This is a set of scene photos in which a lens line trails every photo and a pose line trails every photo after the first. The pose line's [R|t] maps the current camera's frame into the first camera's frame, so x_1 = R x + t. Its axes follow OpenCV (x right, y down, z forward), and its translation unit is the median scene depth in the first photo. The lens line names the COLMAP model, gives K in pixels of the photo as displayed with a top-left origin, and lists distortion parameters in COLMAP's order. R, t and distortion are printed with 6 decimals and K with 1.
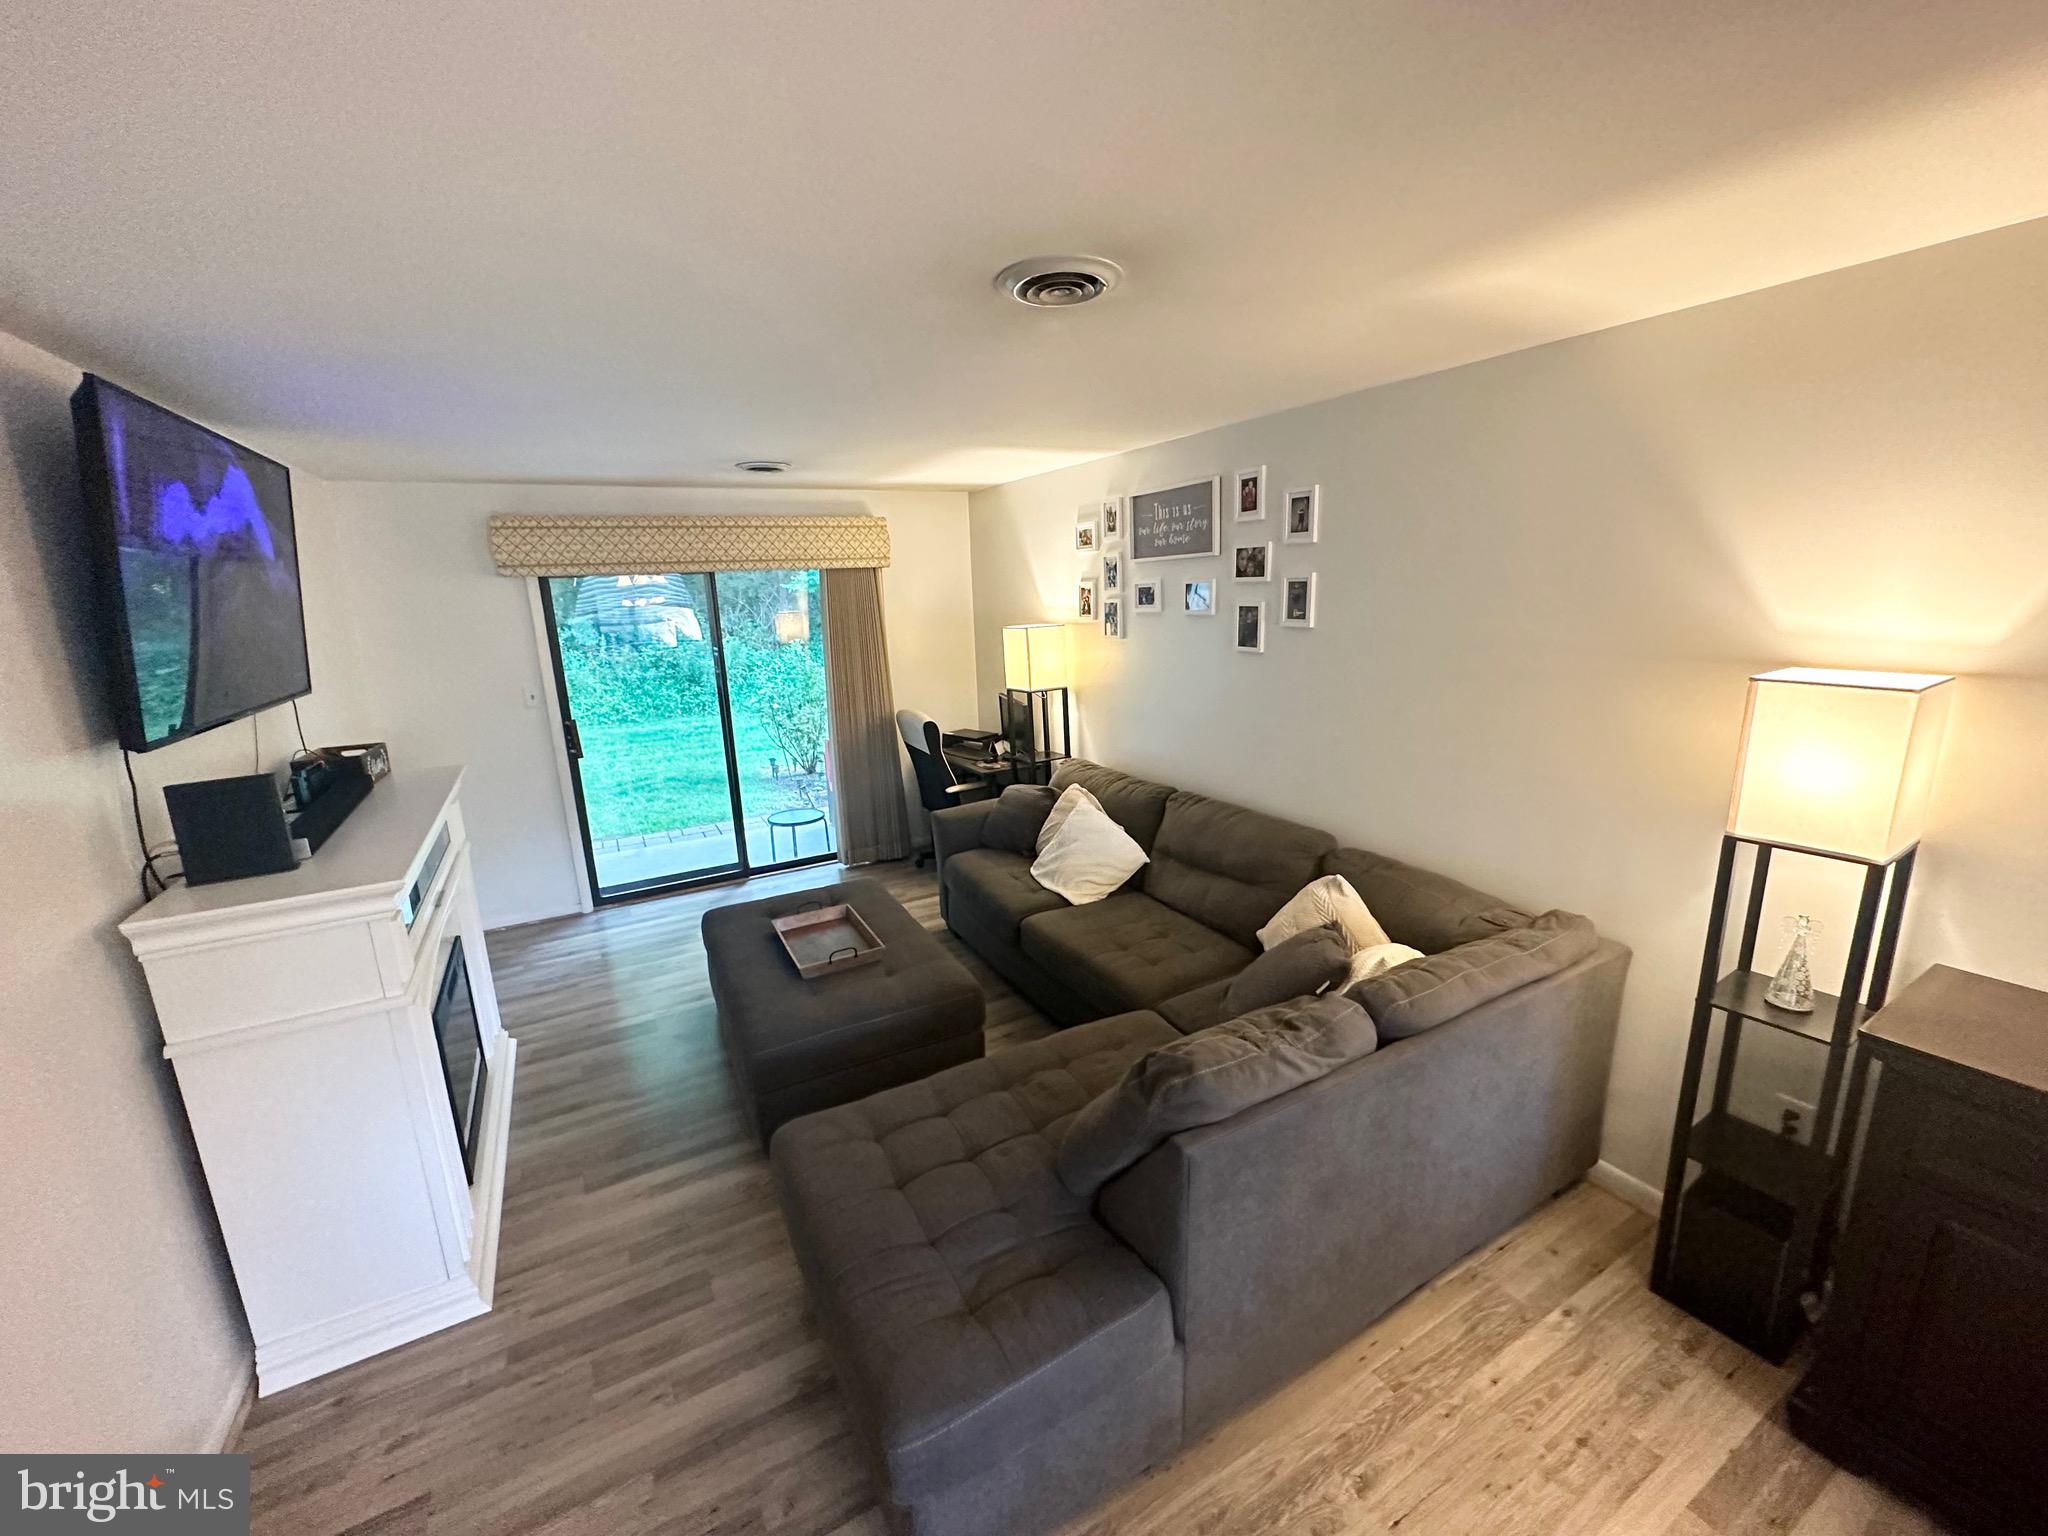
lens RADIAL K [[813.5, 0, 1019.3], [0, 813.5, 770.4], [0, 0, 1]] dist [-0.002268, -0.000008]
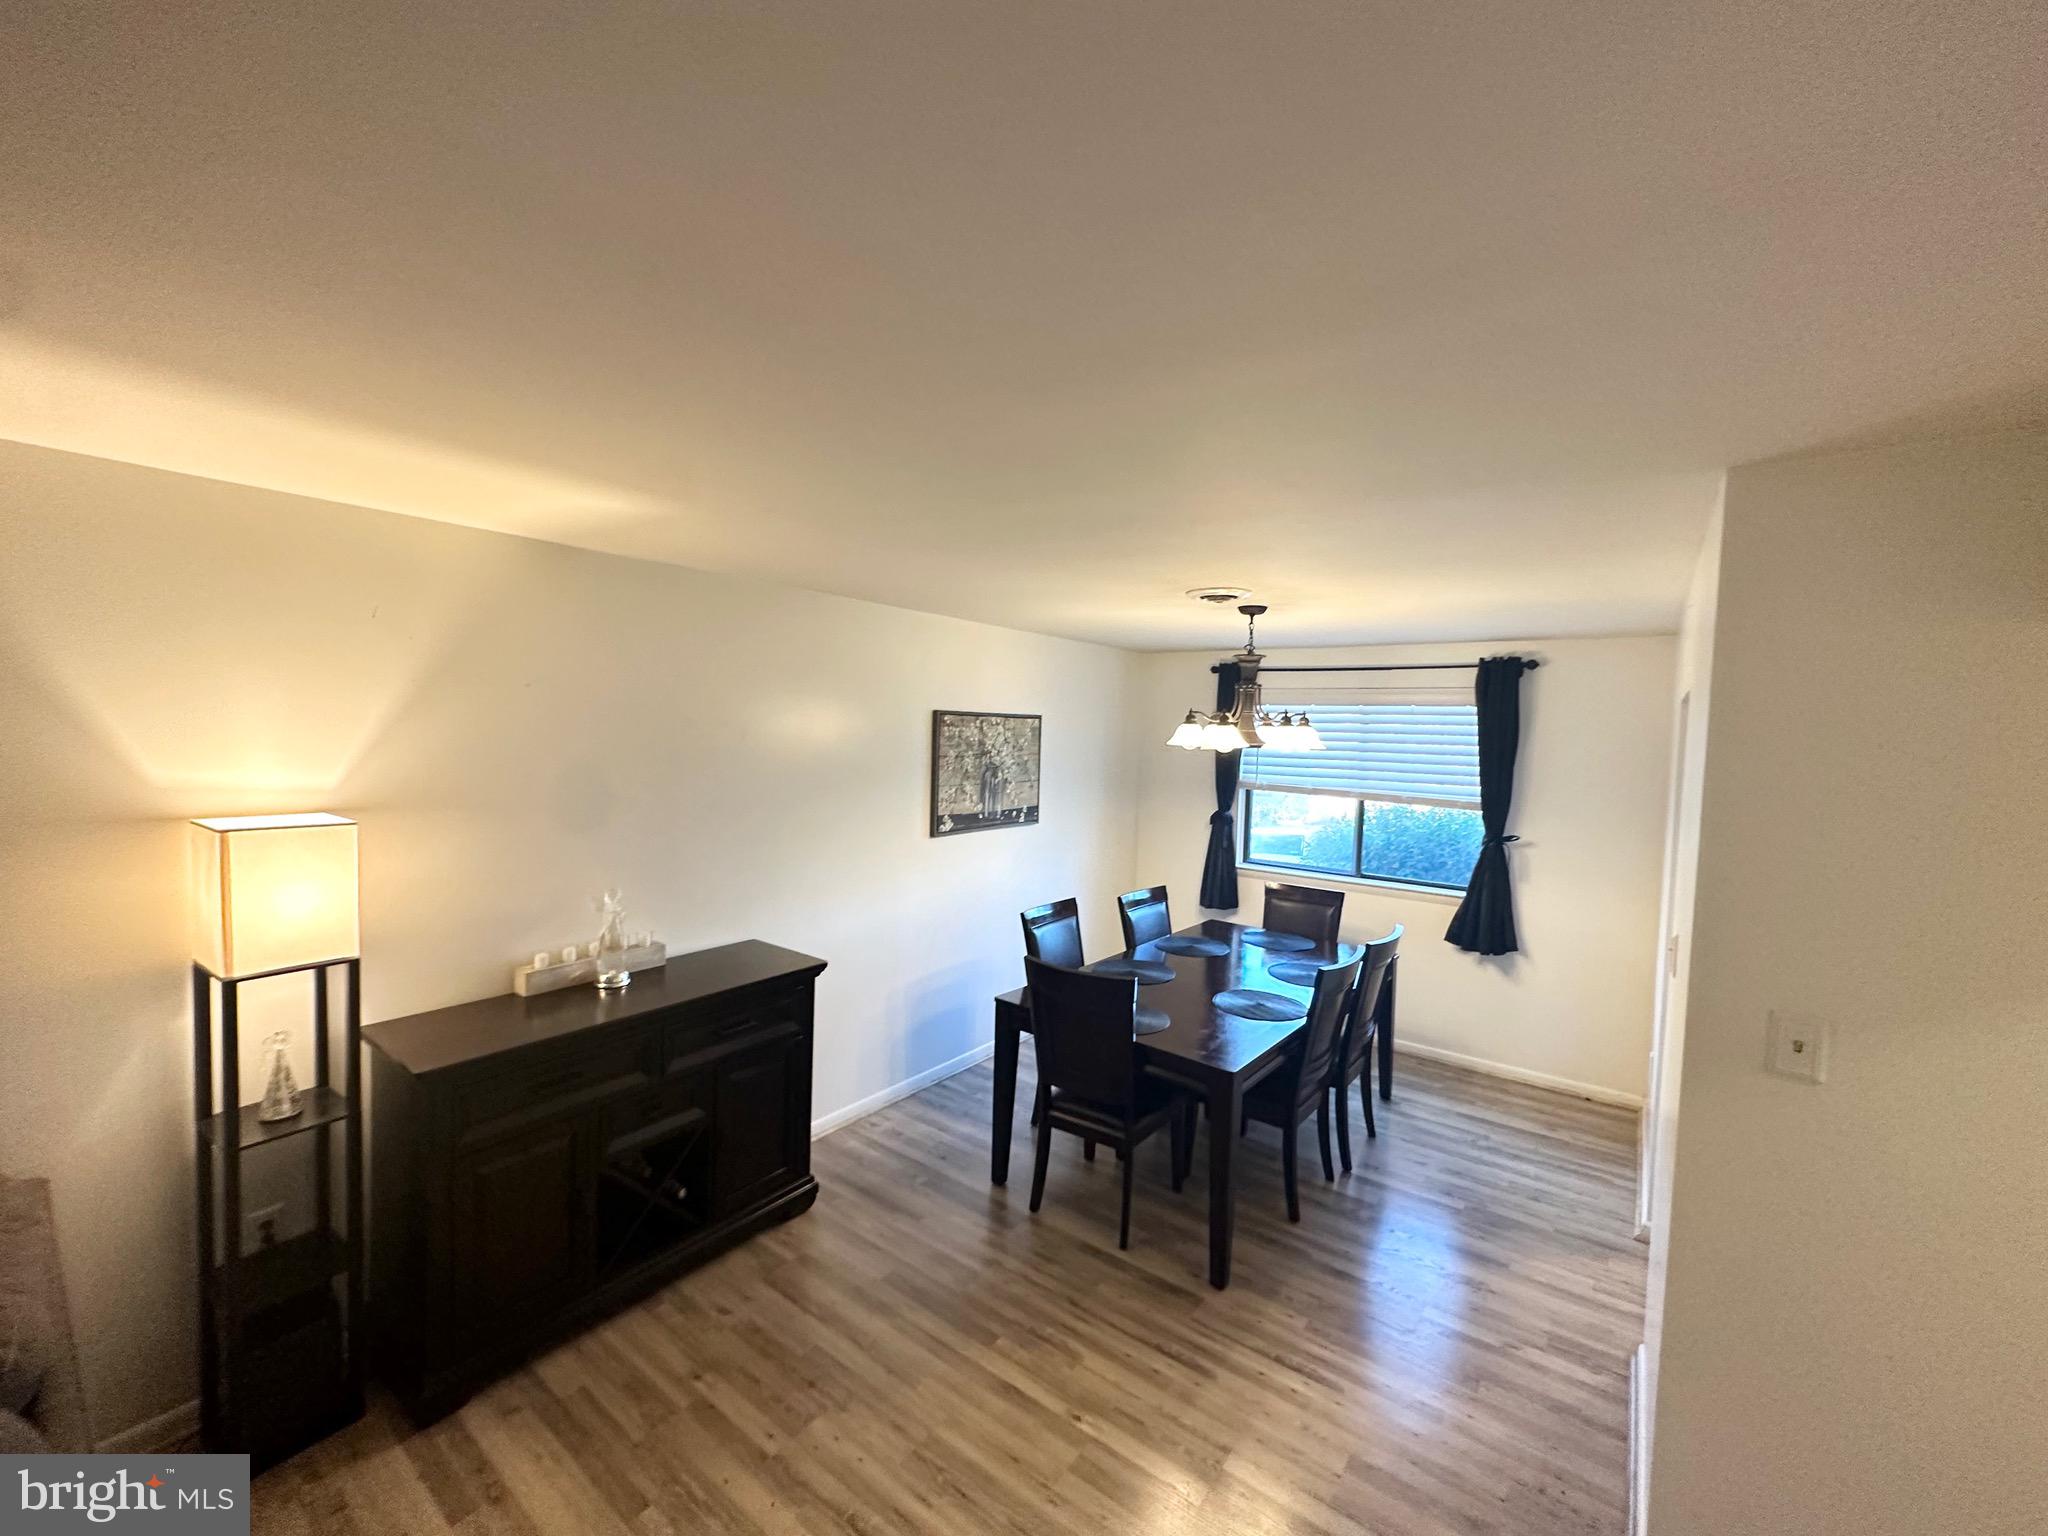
lens RADIAL K [[813.5, 0, 1026.7], [0, 813.5, 779.8], [0, 0, 1]] dist [-0.002268, -0.000008]
pose [[-0.410996, -0.028814, 0.911182, -0.206918], [0.195785, 0.973389, 0.119091, -0.039609], [-0.890365, 0.227342, -0.394418, 0.188360]]
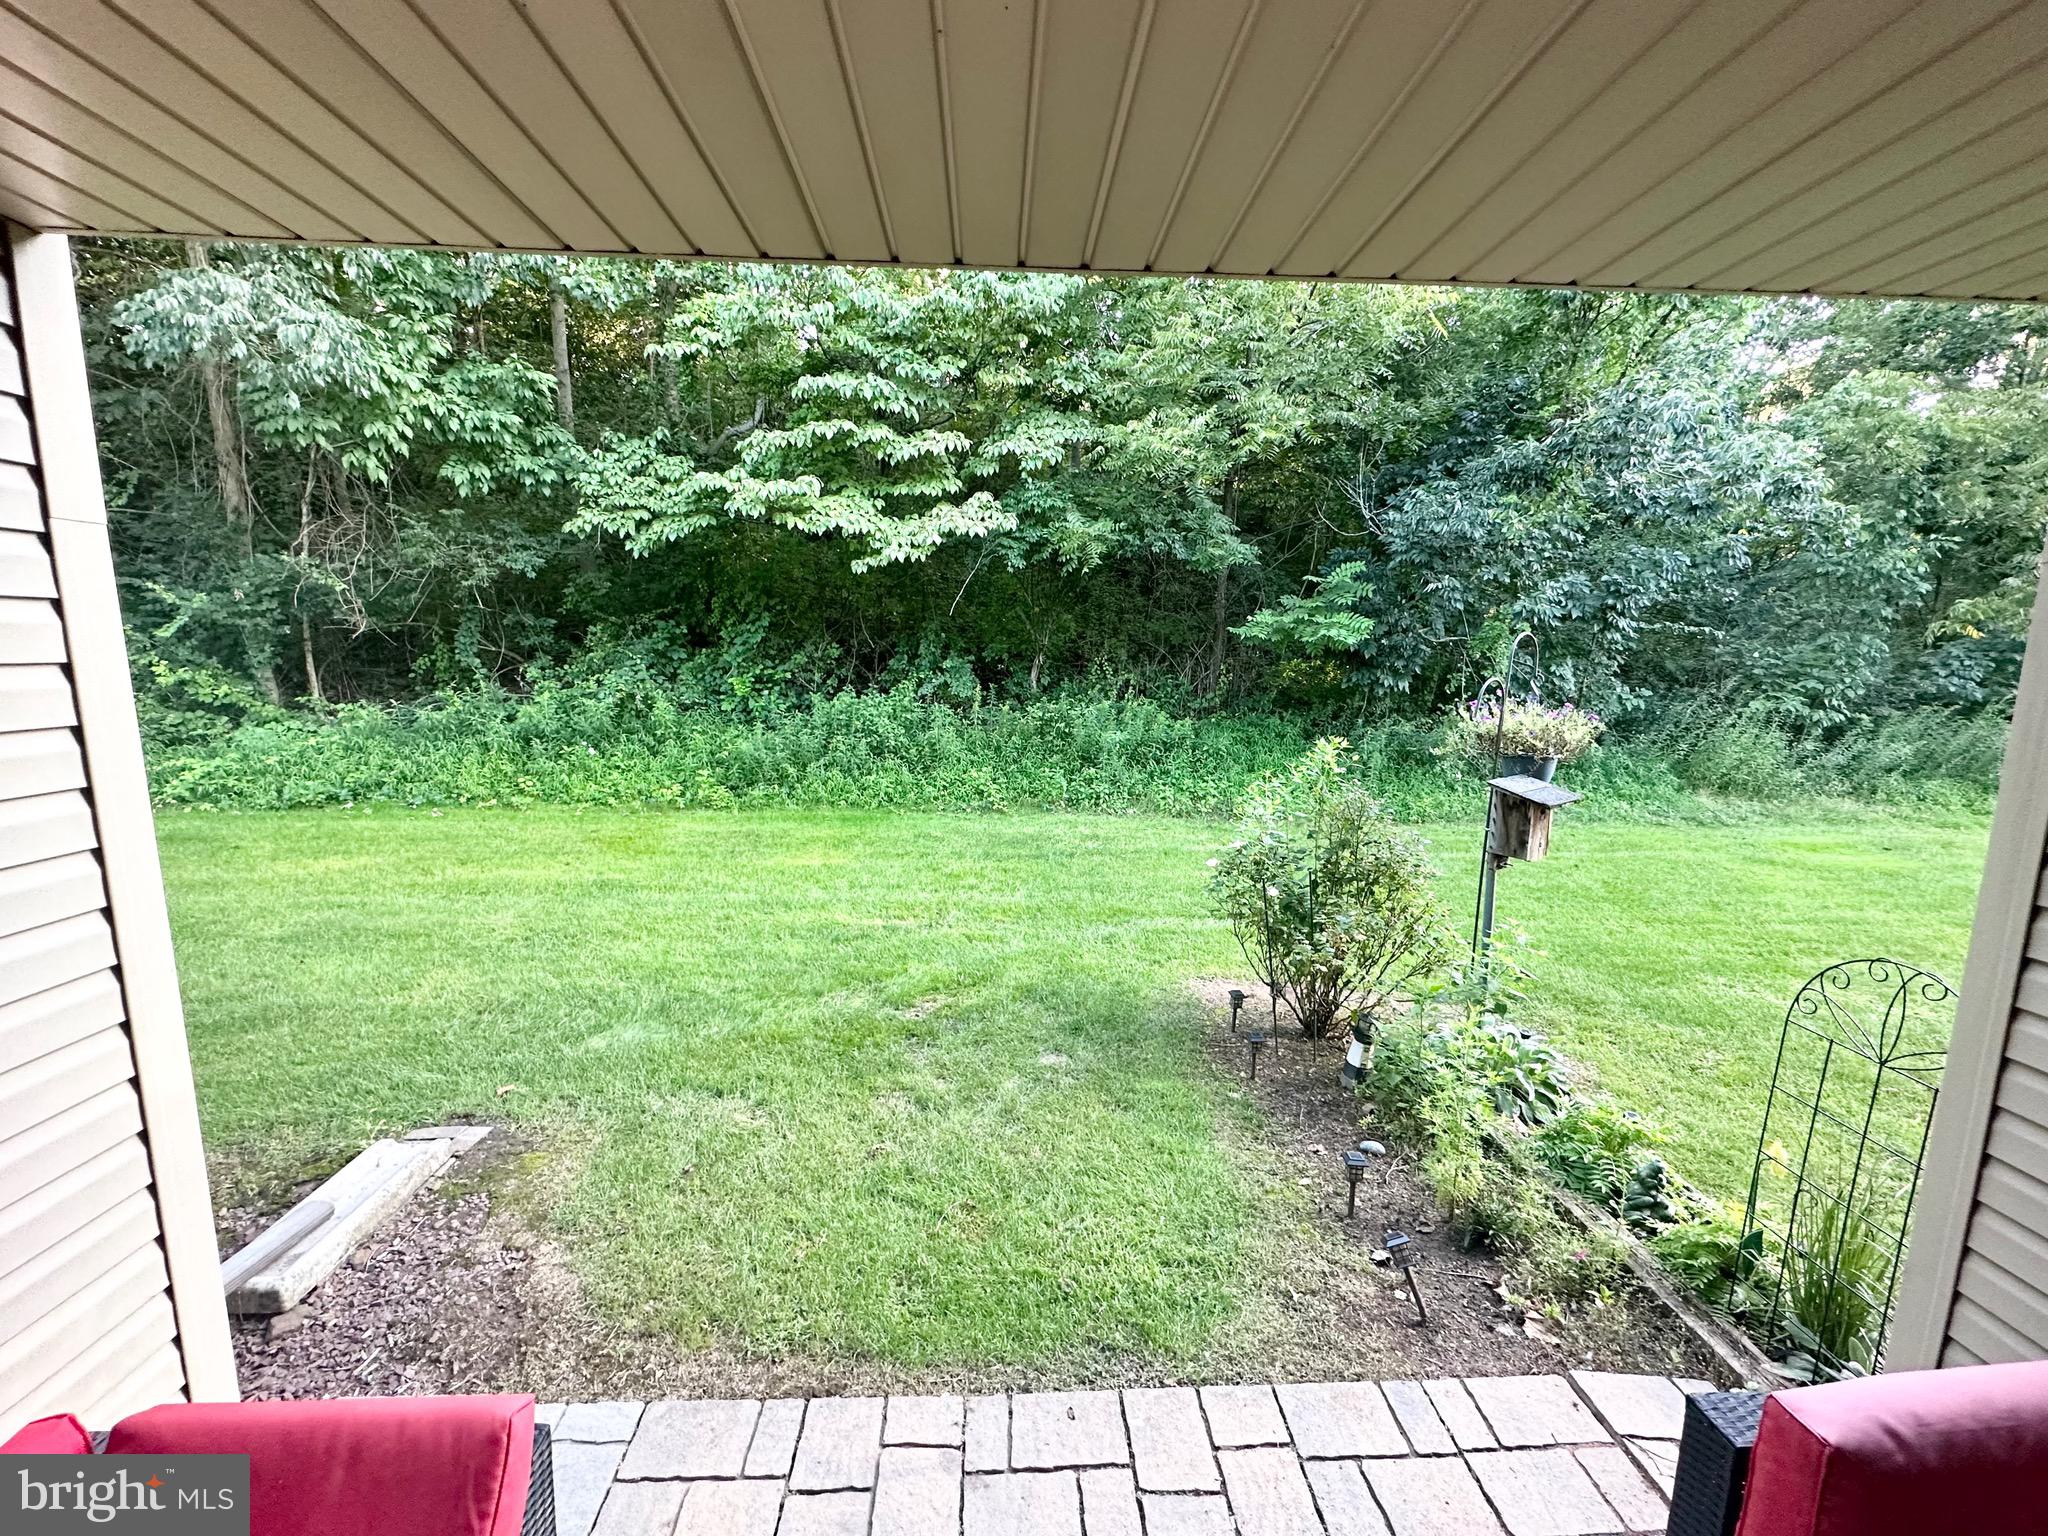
lens RADIAL K [[813.5, 0, 1022.2], [0, 813.5, 770.9], [0, 0, 1]] dist [-0.002268, -0.000008]
pose [[0.894788, 0.116574, -0.431005, -0.512938], [-0.144879, 0.988889, -0.033310, -0.235700], [0.422332, 0.092249, 0.901735, 1.198235]]
